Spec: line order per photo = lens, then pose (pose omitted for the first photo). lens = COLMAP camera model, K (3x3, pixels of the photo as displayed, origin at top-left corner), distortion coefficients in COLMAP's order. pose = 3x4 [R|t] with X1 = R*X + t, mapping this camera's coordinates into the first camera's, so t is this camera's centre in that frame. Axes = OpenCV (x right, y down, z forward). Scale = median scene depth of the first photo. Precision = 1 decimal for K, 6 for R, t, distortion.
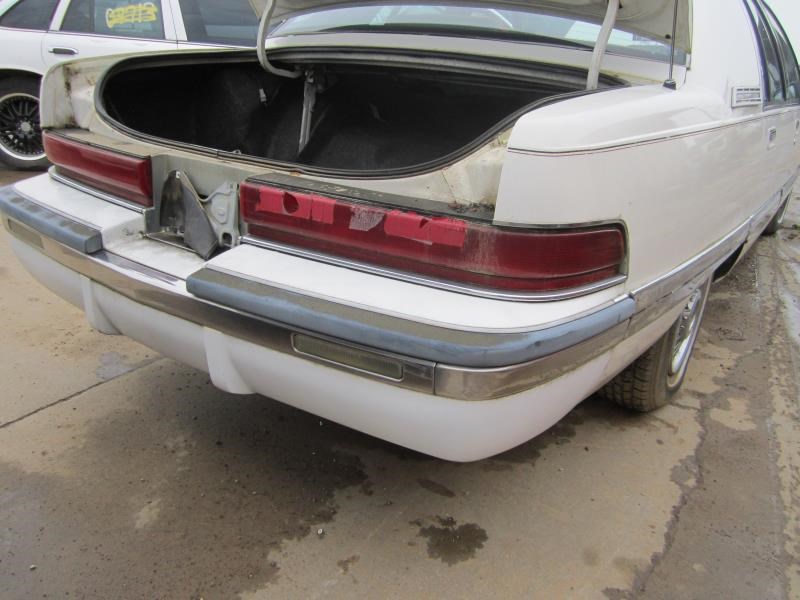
lens RADIAL K [[651.8, 0, 398.1], [0, 651.8, 299.0], [0, 0, 1]] dist [-0.052461, 0.018826]
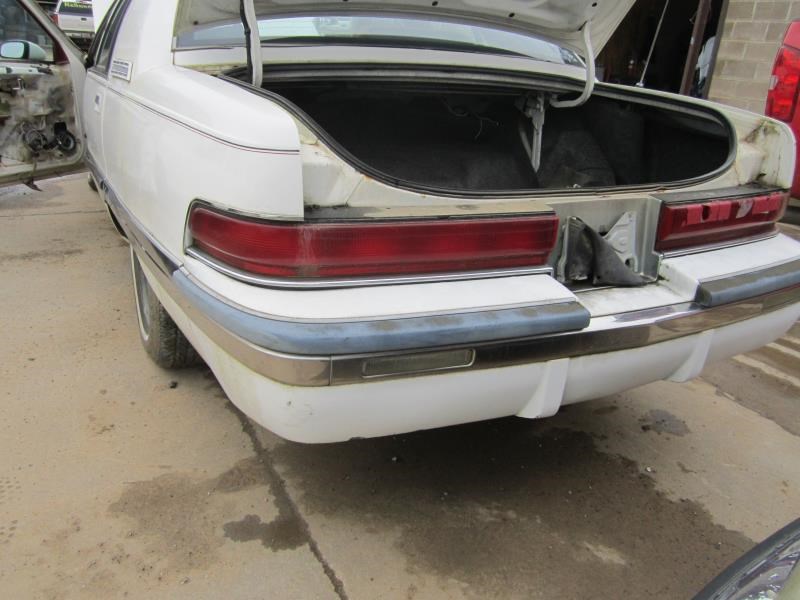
lens RADIAL K [[651.8, 0, 400.1], [0, 651.8, 300.3], [0, 0, 1]] dist [-0.052461, 0.018826]
pose [[0.488672, -0.343725, 0.801906, -1.249082], [0.293660, 0.930295, 0.219805, -0.360237], [-0.821562, 0.128075, 0.555548, 0.669538]]
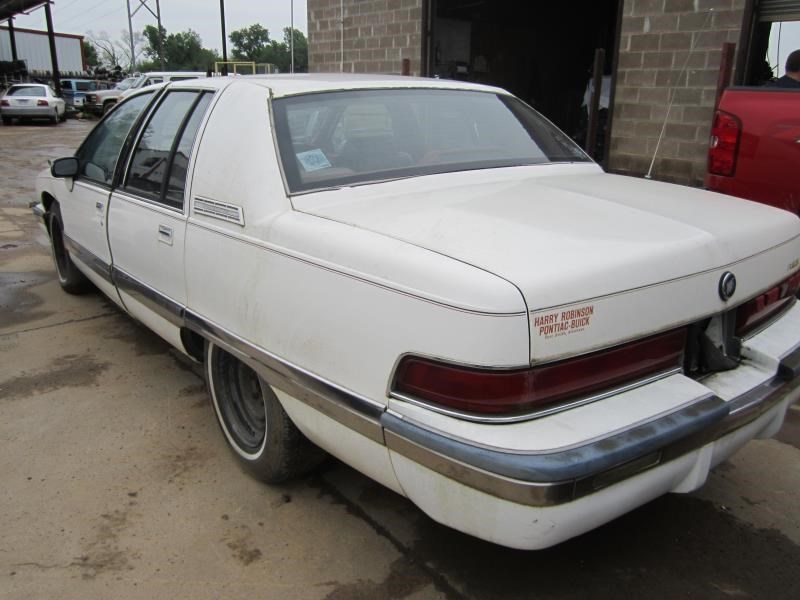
lens RADIAL K [[651.8, 0, 406.4], [0, 651.8, 298.3], [0, 0, 1]] dist [-0.052461, 0.018826]
pose [[0.310236, -0.342191, 0.886938, -1.497792], [0.364023, 0.904623, 0.221684, -0.670445], [-0.878203, 0.254091, 0.405212, 0.931869]]
